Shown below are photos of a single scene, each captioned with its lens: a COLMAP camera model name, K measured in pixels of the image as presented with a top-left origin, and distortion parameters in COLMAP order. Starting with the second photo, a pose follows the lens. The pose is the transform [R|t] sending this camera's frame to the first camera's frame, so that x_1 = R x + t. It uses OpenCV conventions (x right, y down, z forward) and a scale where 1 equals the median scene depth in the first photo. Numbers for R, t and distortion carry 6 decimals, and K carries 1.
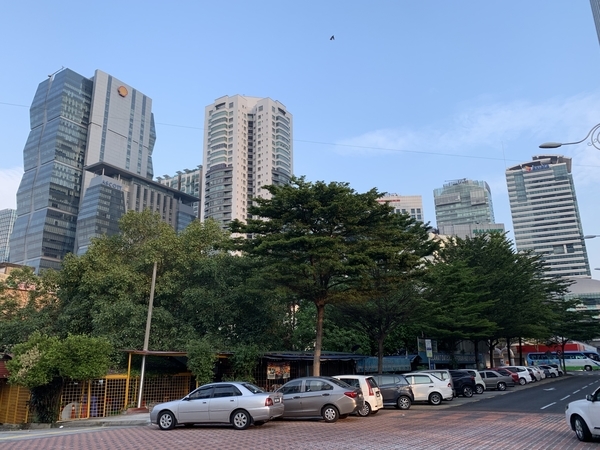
lens RADIAL K [[497.2, 0, 300.0], [0, 497.2, 225.0], [0, 0, 1]] dist [0.005505, -0.095837]
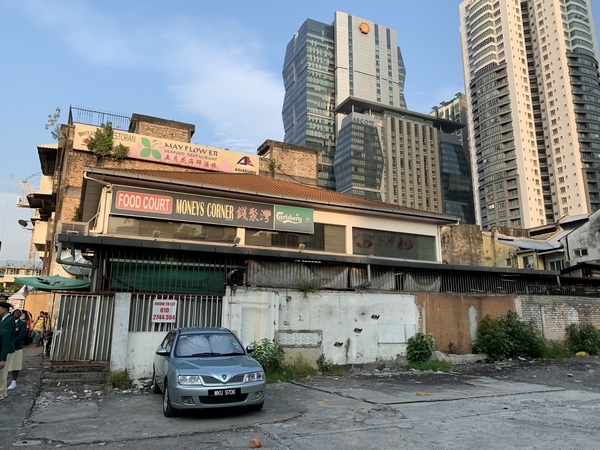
lens RADIAL K [[456.7, 0, 300.0], [0, 456.7, 225.0], [0, 0, 1]] dist [-0.096018, 0.095832]
pose [[0.853811, -0.083629, -0.513821, -0.064876], [0.117435, 0.992512, 0.033599, 0.059830], [0.507164, -0.089028, 0.857239, 0.202697]]
